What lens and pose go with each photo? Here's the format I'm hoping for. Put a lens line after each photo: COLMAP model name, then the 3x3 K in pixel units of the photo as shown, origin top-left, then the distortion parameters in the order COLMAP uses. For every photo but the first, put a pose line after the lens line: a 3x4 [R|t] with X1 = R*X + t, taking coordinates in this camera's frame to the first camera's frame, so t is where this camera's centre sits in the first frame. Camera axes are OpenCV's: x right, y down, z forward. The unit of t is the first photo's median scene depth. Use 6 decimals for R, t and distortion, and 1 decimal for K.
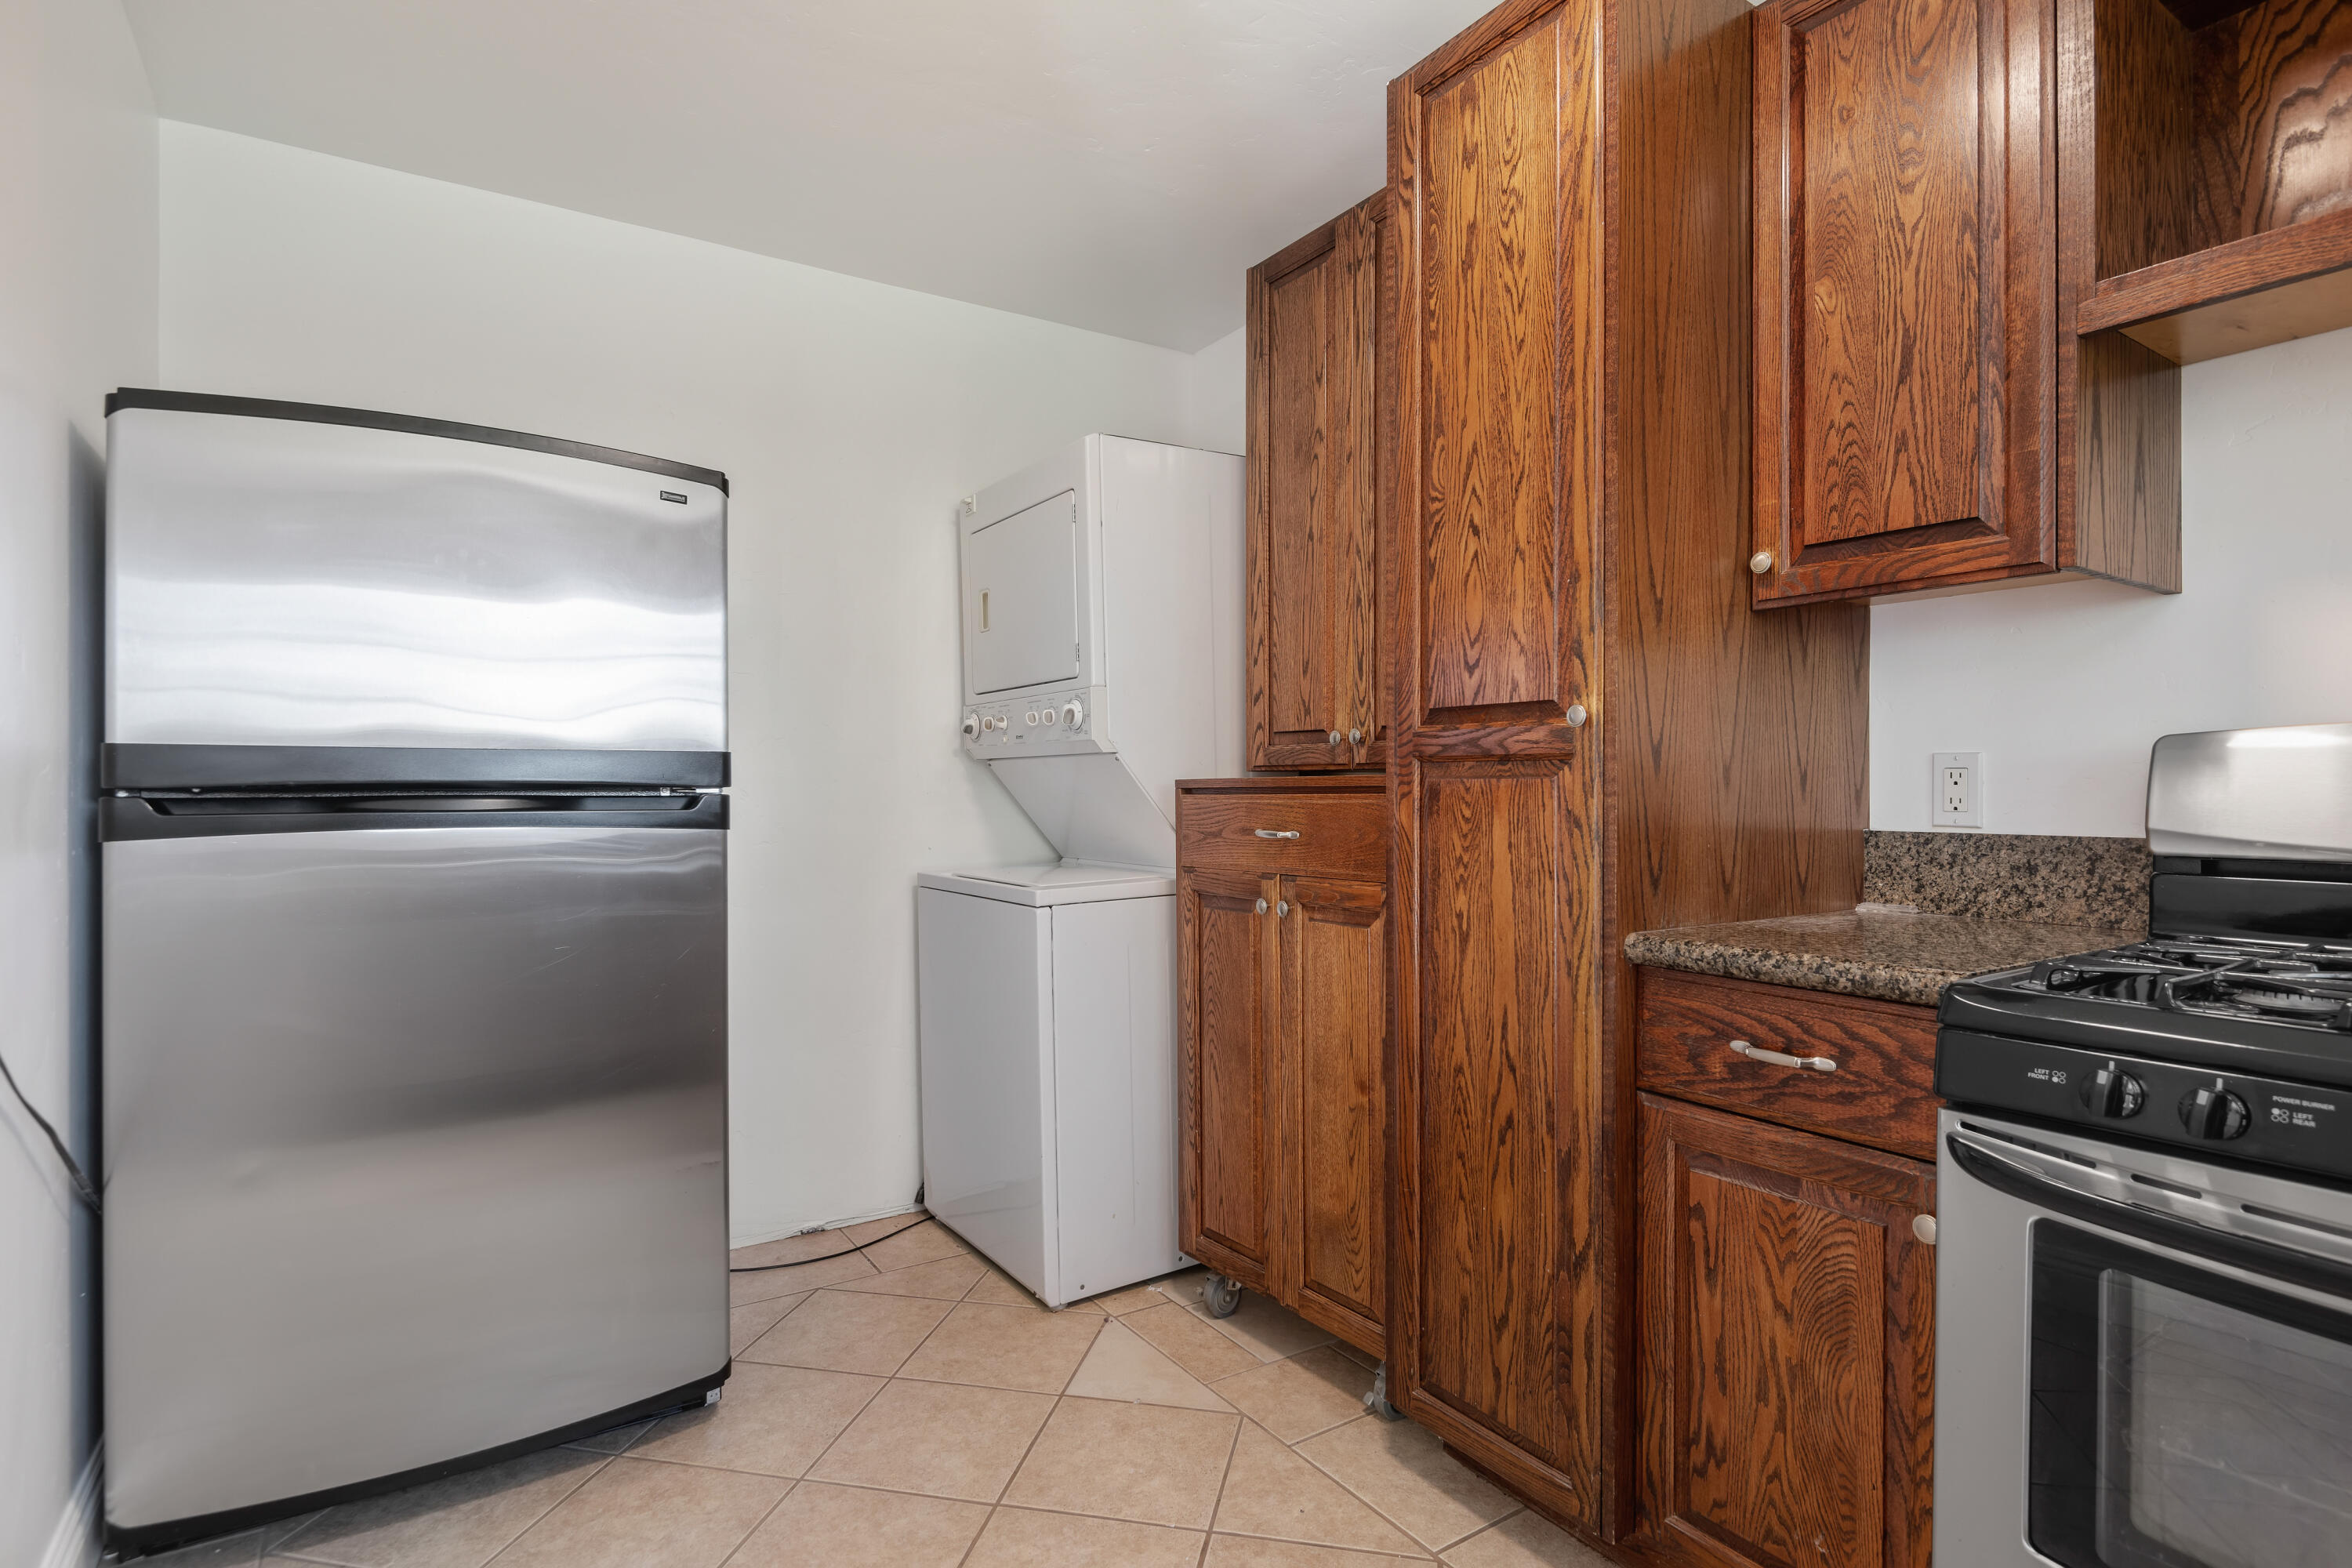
lens RADIAL K [[1175.3, 0, 1172.8], [0, 1175.3, 788.6], [0, 0, 1]] dist [0.002716, -0.007827]
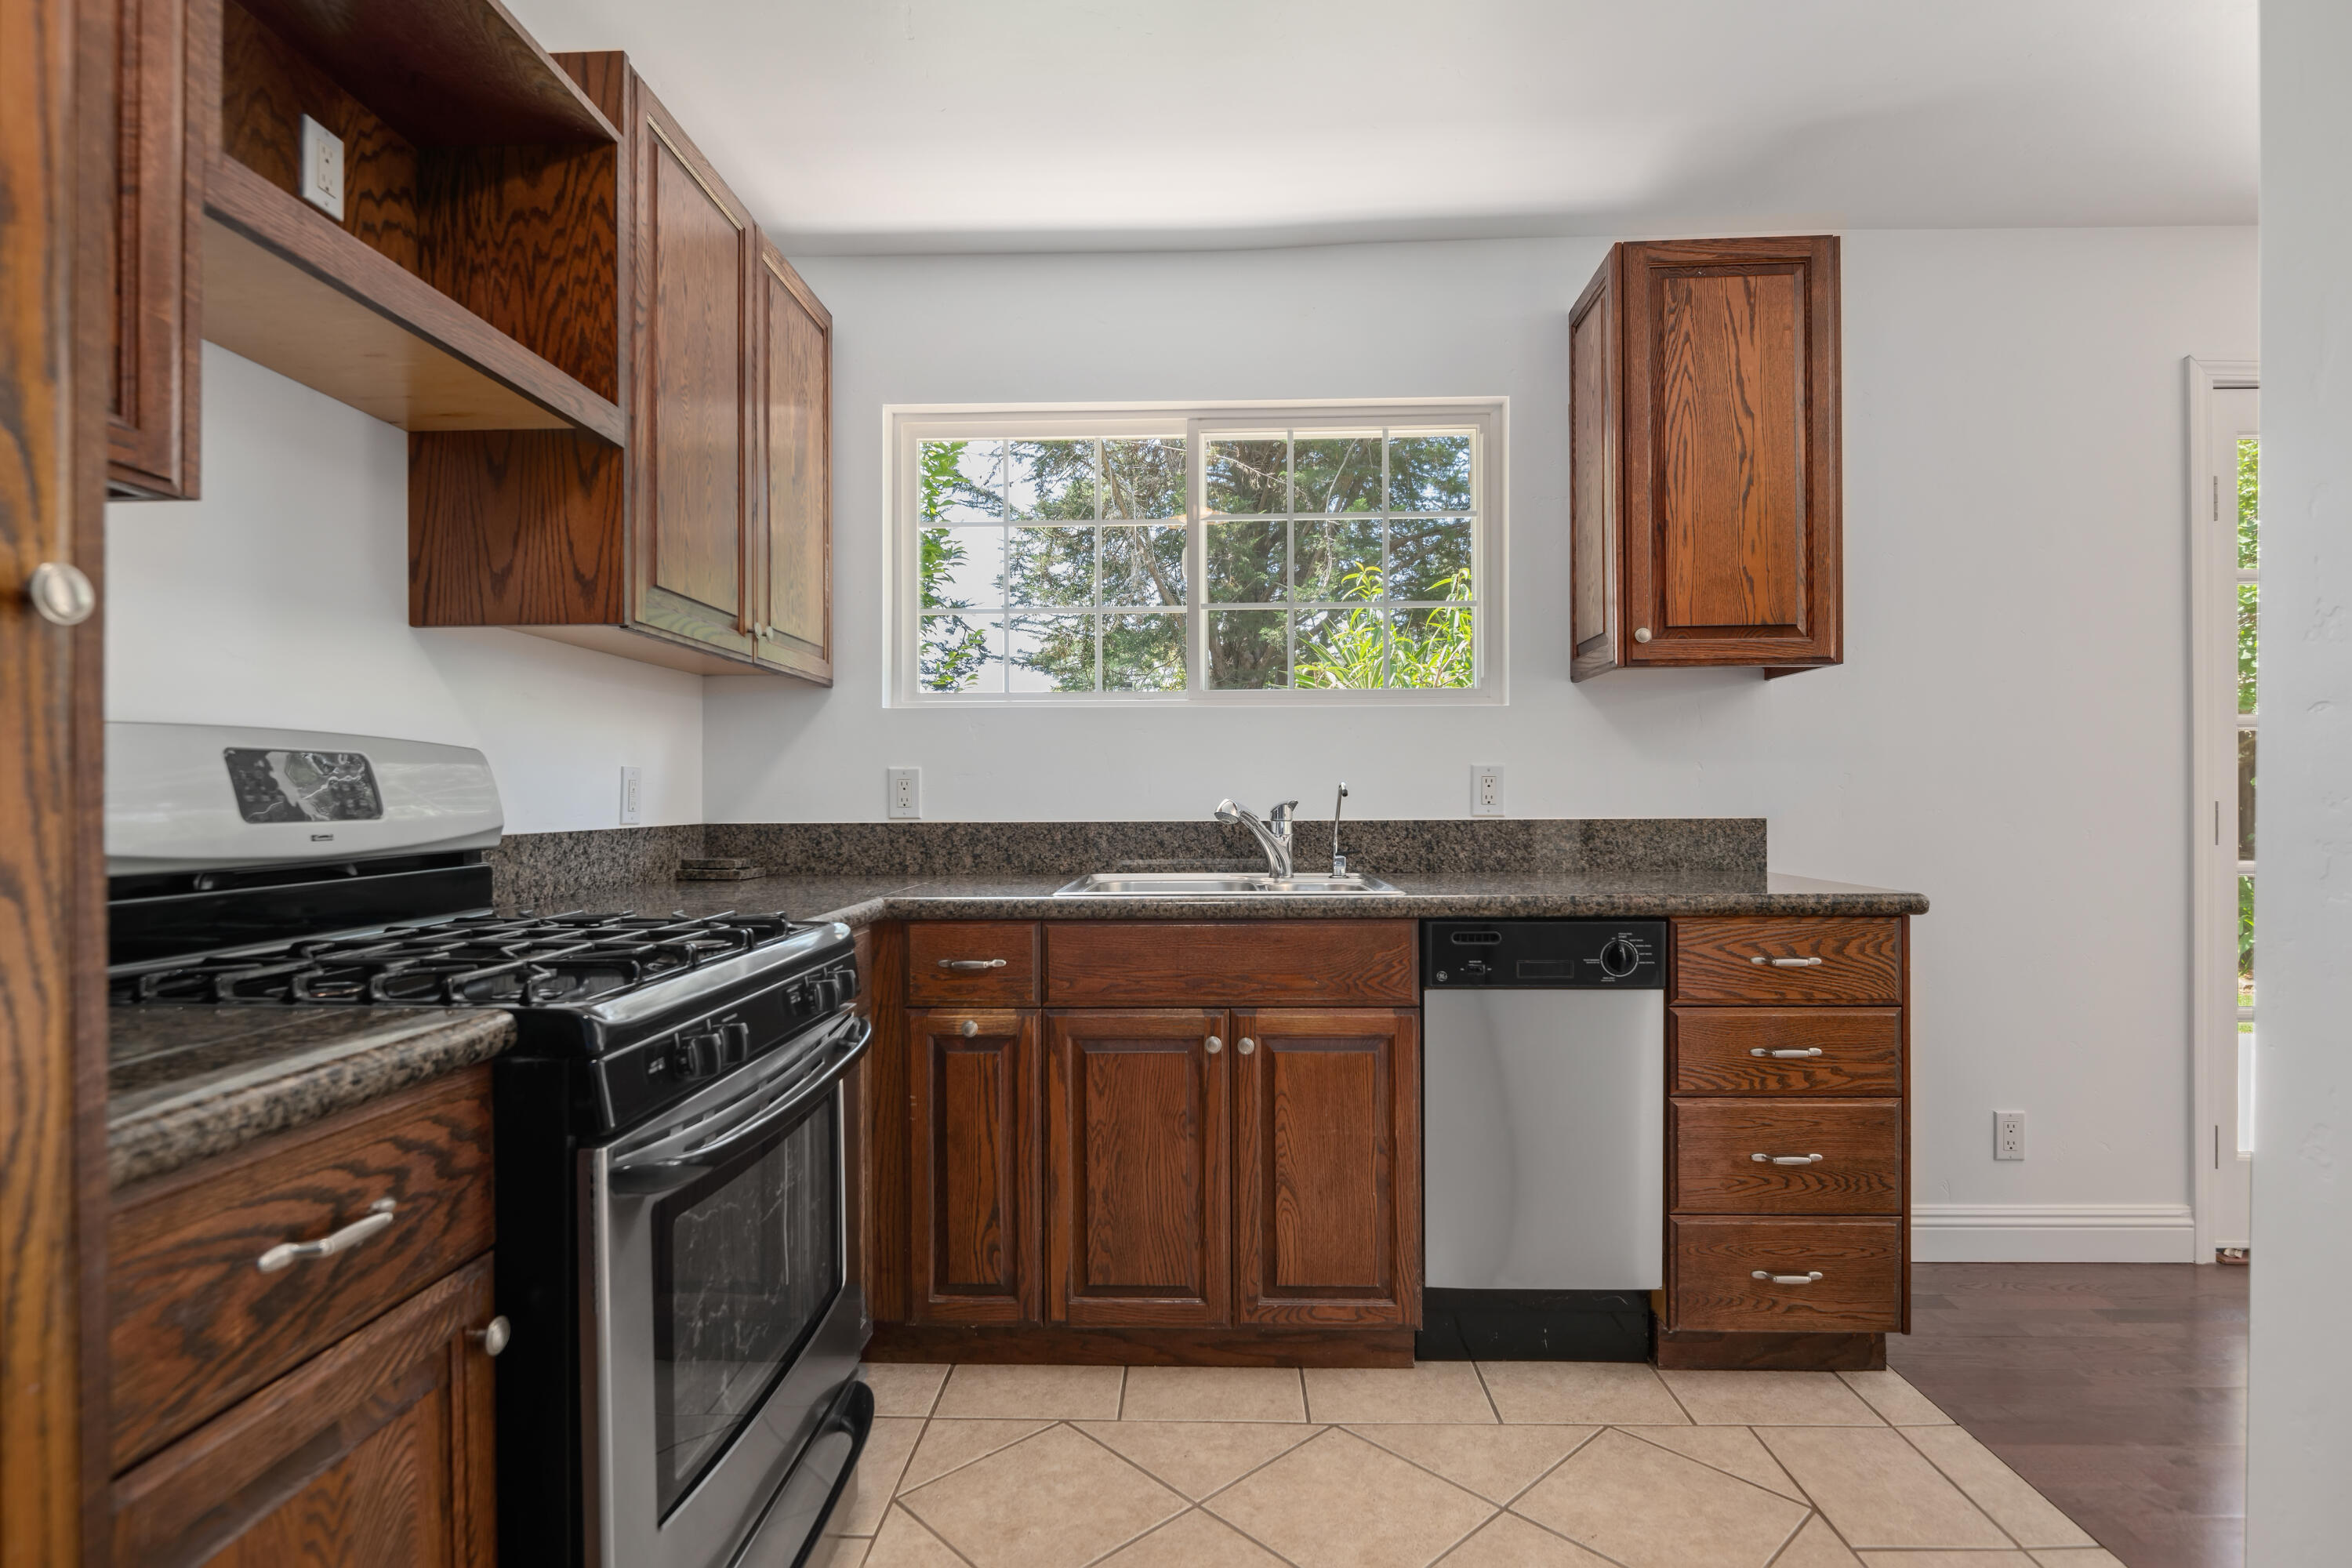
lens RADIAL K [[1175.3, 0, 1172.8], [0, 1175.3, 788.6], [0, 0, 1]] dist [0.002716, -0.007827]
pose [[-0.820549, 0.005556, 0.571549, -0.157081], [0.003028, 0.999981, -0.005374, 0.002354], [-0.571568, -0.002679, -0.820550, 1.063861]]
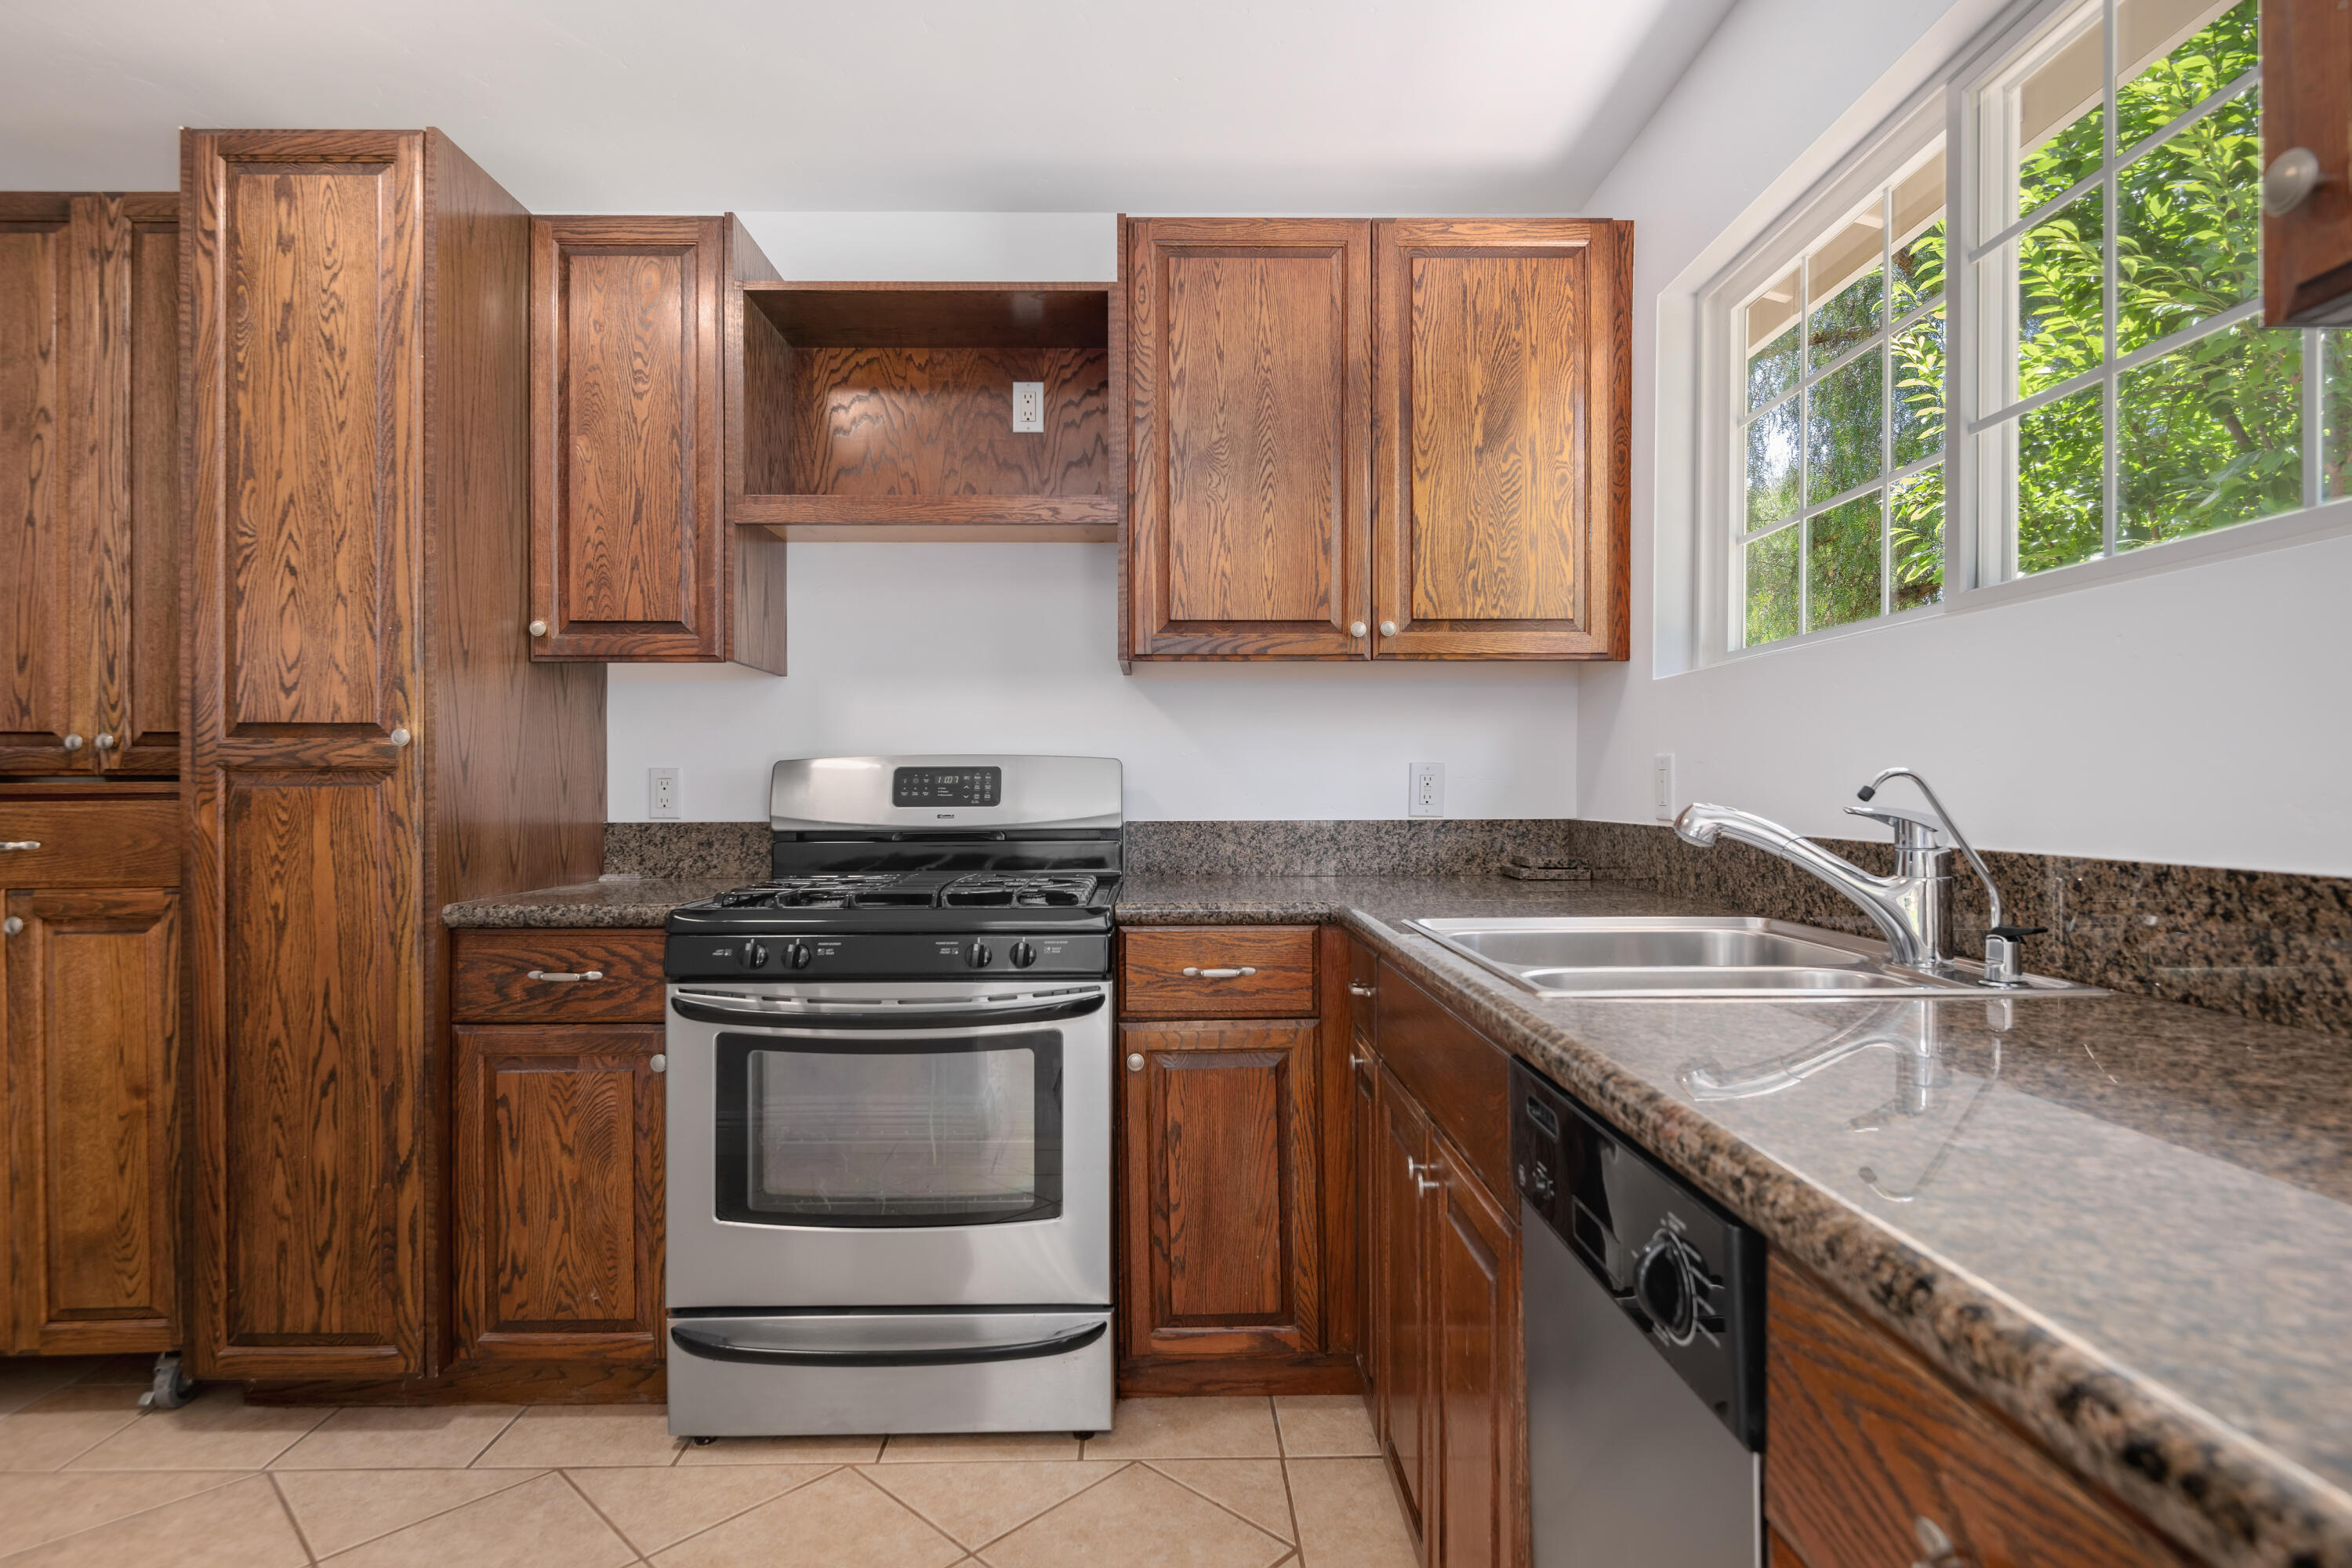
lens RADIAL K [[1175.3, 0, 1172.8], [0, 1175.3, 788.6], [0, 0, 1]] dist [0.002716, -0.007827]
pose [[0.527203, -0.003210, 0.849733, -0.280480], [0.004115, 0.999991, 0.001224, -0.004422], [-0.849729, 0.002851, 0.527211, -0.357714]]
